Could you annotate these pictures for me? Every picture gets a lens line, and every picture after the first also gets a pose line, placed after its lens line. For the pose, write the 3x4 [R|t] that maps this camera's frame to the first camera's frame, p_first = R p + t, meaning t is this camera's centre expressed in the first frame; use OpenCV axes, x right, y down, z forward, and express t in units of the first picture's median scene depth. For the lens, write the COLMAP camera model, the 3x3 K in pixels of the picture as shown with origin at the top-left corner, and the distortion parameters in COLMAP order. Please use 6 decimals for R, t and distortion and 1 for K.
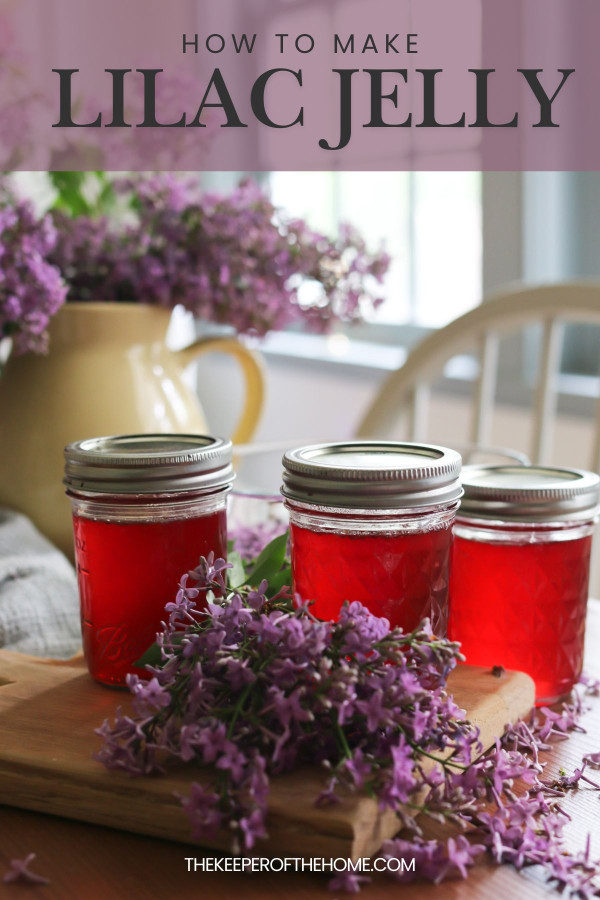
lens RADIAL K [[1532.4, 0, 300.5], [0, 1532.4, 433.7], [0, 0, 1]] dist [-0.098251, -0.006909]
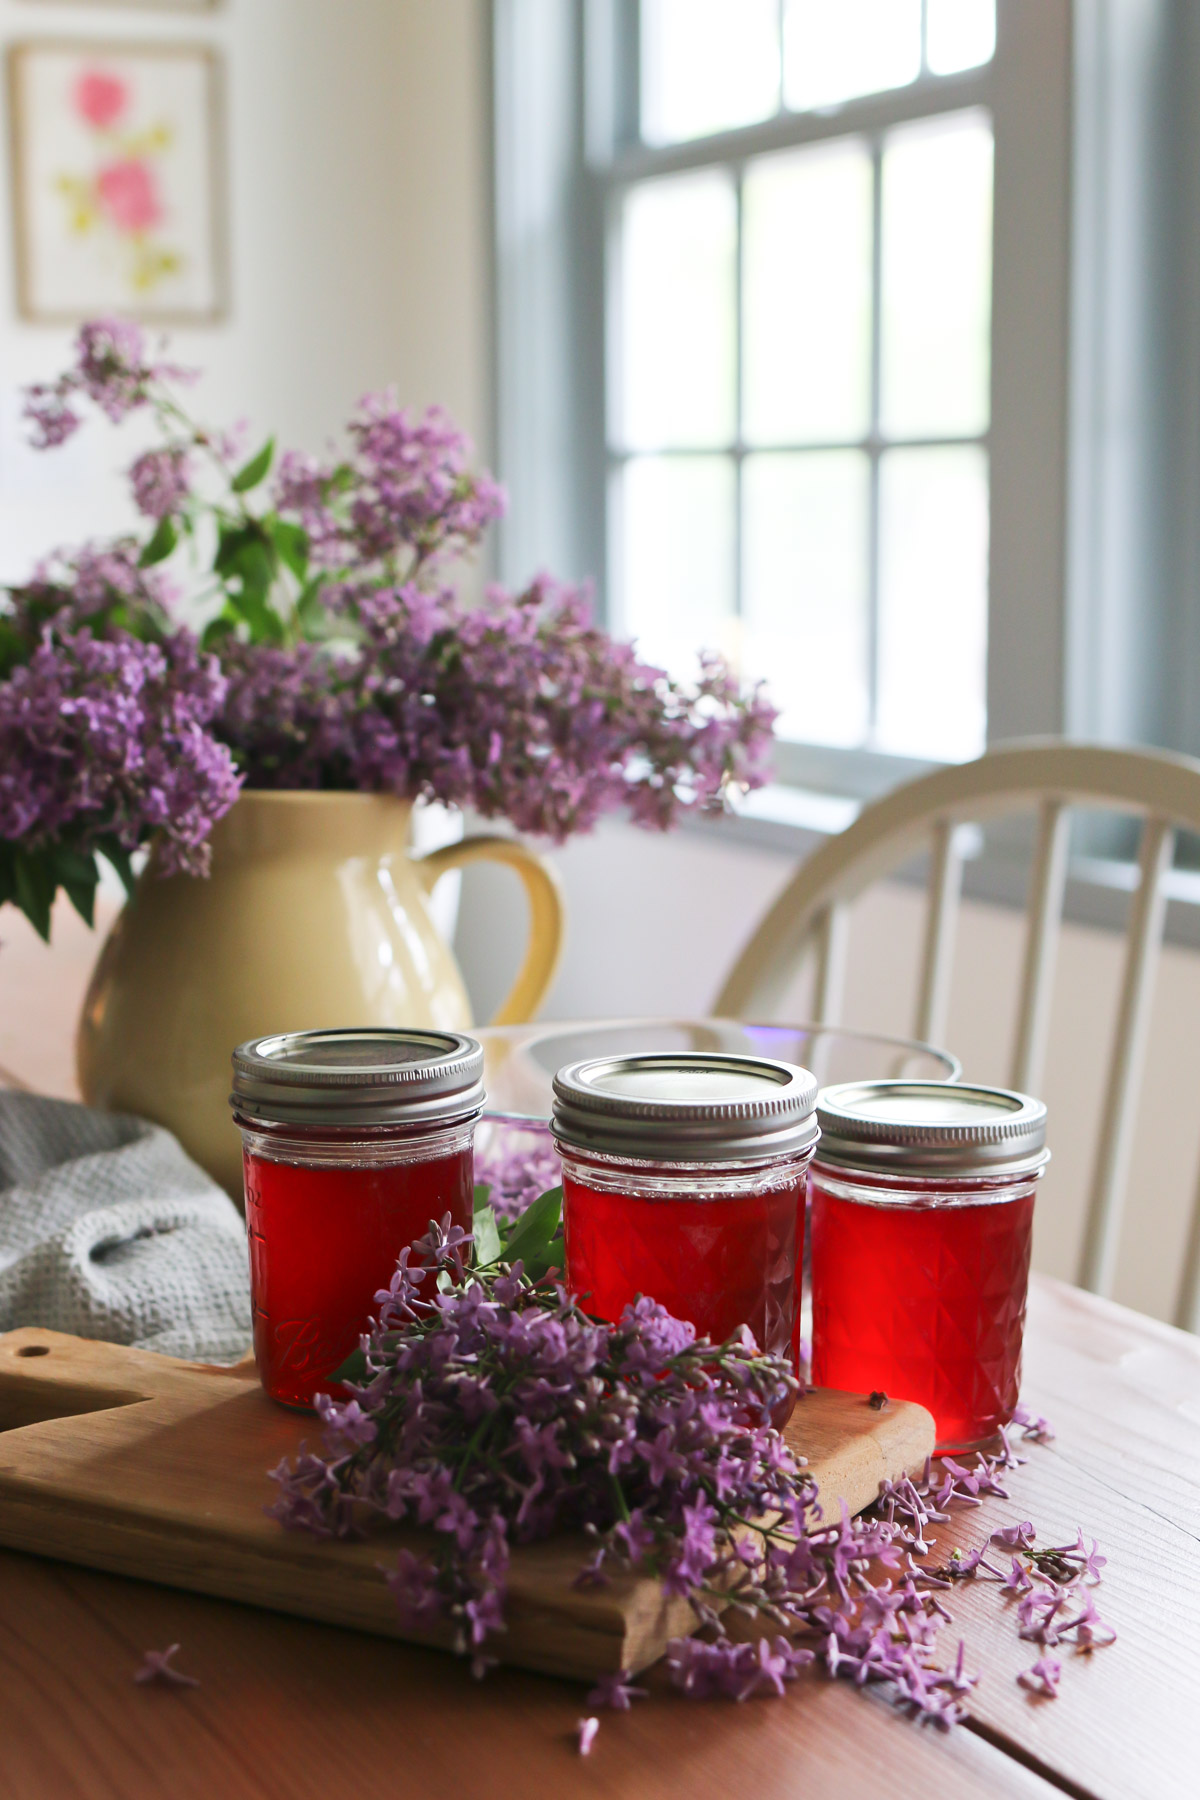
lens RADIAL K [[3064.8, 0, 600.9], [0, 3064.8, 867.4], [0, 0, 1]] dist [-0.098251, -0.006909]
pose [[0.999219, 0.020258, -0.033932, 0.057744], [-0.020581, 0.999746, -0.009196, -0.070918], [0.033738, 0.009888, 0.999382, -0.382333]]
